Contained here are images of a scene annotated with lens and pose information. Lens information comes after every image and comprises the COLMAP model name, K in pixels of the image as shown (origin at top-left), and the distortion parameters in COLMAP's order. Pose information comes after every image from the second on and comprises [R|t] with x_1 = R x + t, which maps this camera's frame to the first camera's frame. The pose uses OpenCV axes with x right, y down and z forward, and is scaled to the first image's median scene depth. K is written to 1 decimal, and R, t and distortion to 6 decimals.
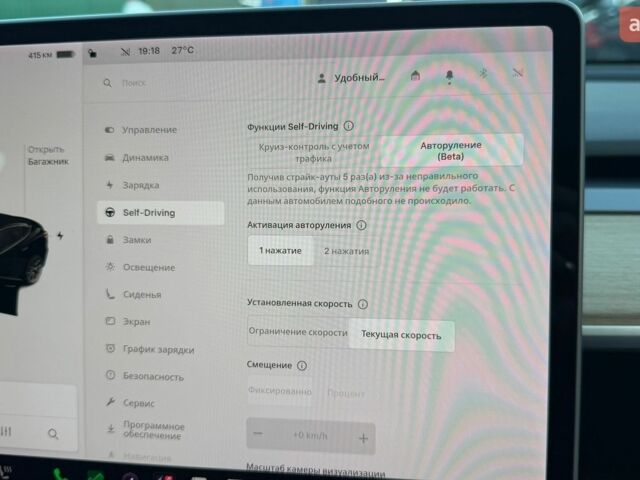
lens RADIAL K [[534.2, 0, 320.0], [0, 534.2, 240.0], [0, 0, 1]] dist [-0.002470, -0.000787]
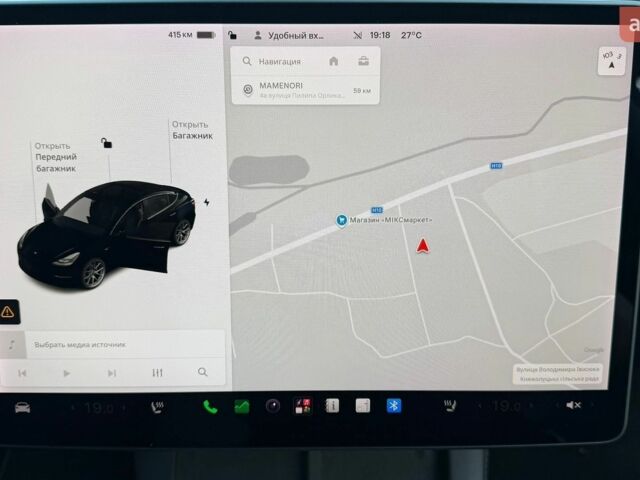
lens RADIAL K [[430.5, 0, 320.0], [0, 430.5, 240.0], [0, 0, 1]] dist [0.055385, -0.000447]
pose [[0.991461, -0.024708, 0.128038, -0.364893], [0.013486, 0.996048, 0.087781, -0.005521], [-0.129701, -0.085305, 0.987877, 0.048924]]
